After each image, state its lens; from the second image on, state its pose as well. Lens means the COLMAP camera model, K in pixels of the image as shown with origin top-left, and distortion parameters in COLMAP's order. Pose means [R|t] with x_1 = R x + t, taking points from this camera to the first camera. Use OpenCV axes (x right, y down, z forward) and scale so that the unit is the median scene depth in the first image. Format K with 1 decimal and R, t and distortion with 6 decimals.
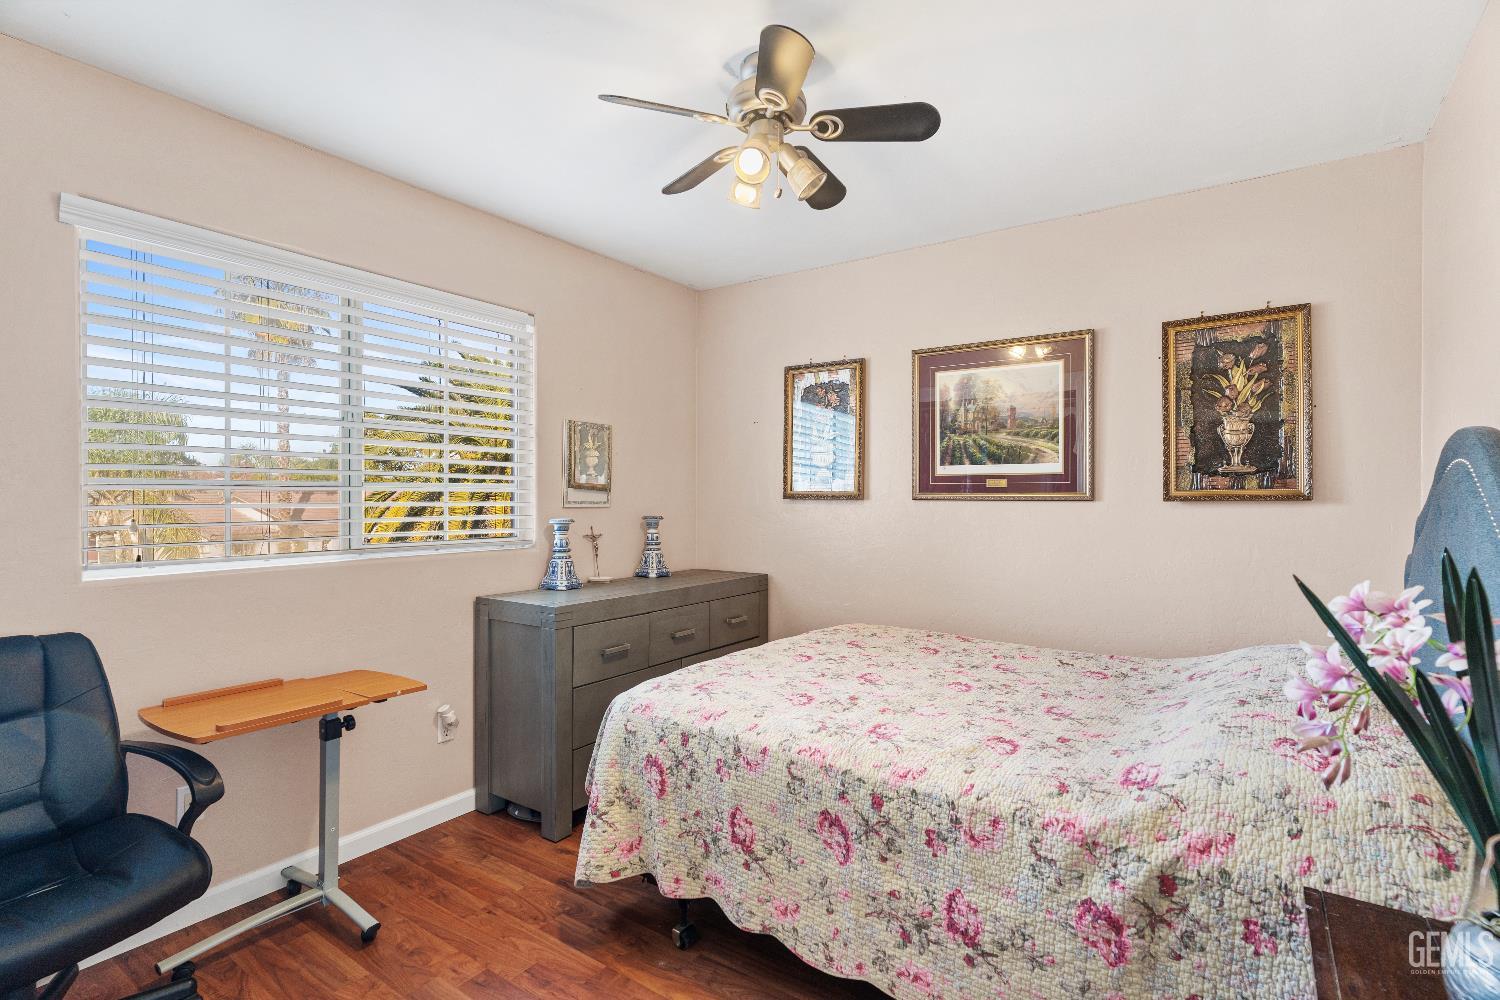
lens RADIAL K [[718.4, 0, 741.4], [0, 718.4, 494.3], [0, 0, 1]] dist [0.005830, -0.000002]
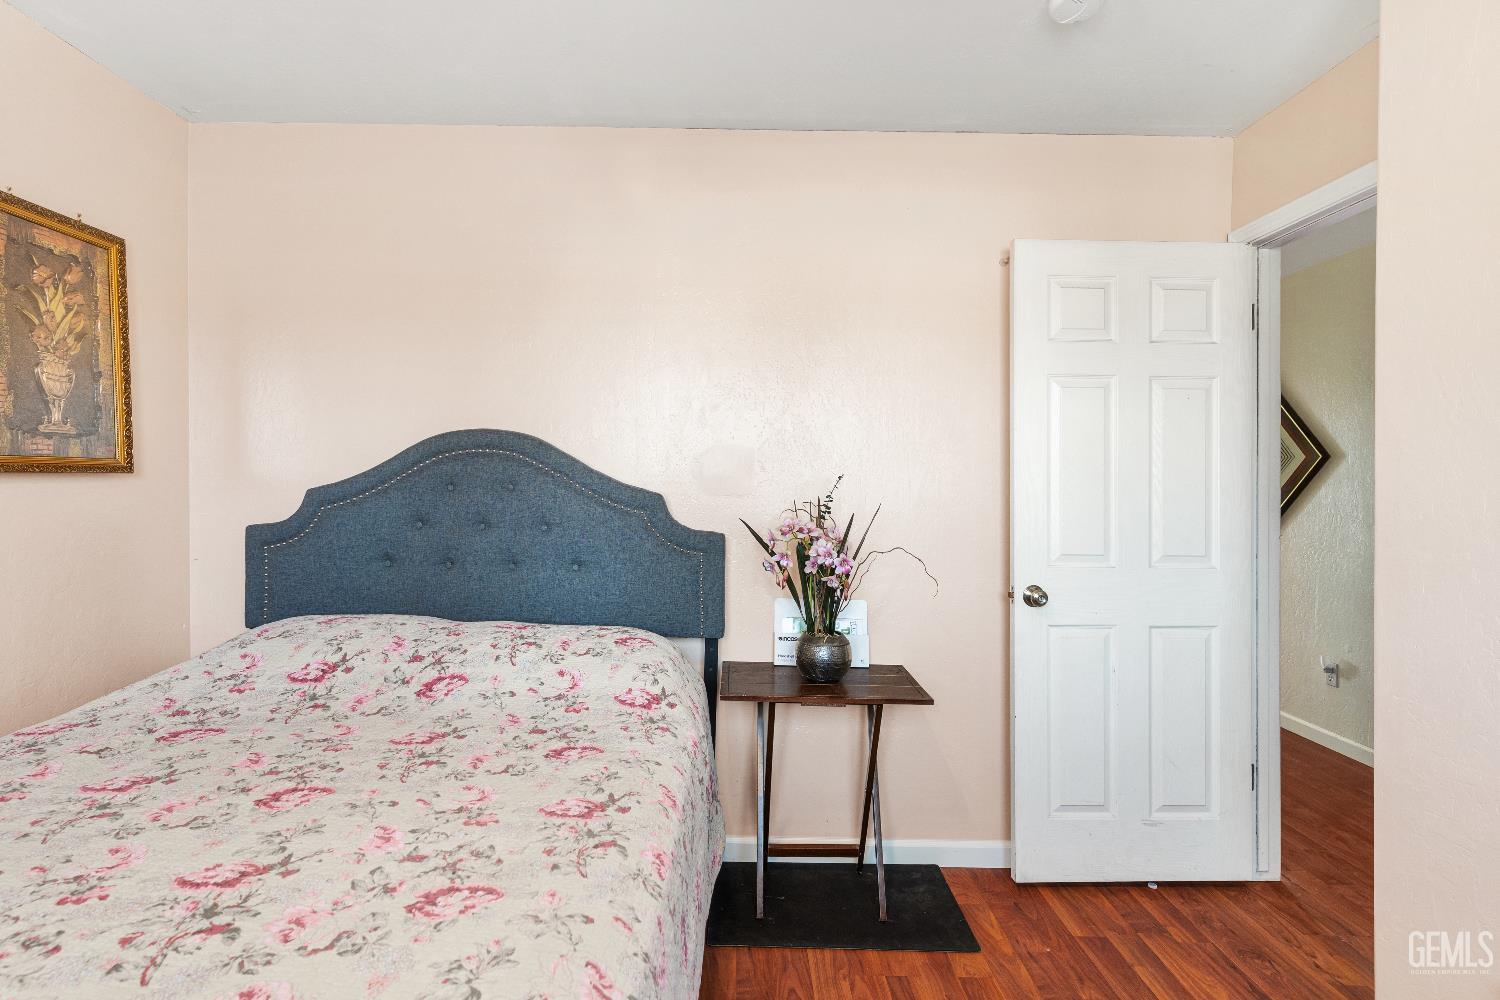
lens RADIAL K [[718.4, 0, 741.4], [0, 718.4, 494.3], [0, 0, 1]] dist [0.005830, -0.000002]
pose [[-0.582266, -0.016372, 0.812834, -0.312724], [-0.025228, 0.999680, 0.002063, 0.011891], [-0.812607, -0.019305, -0.582492, 0.875439]]
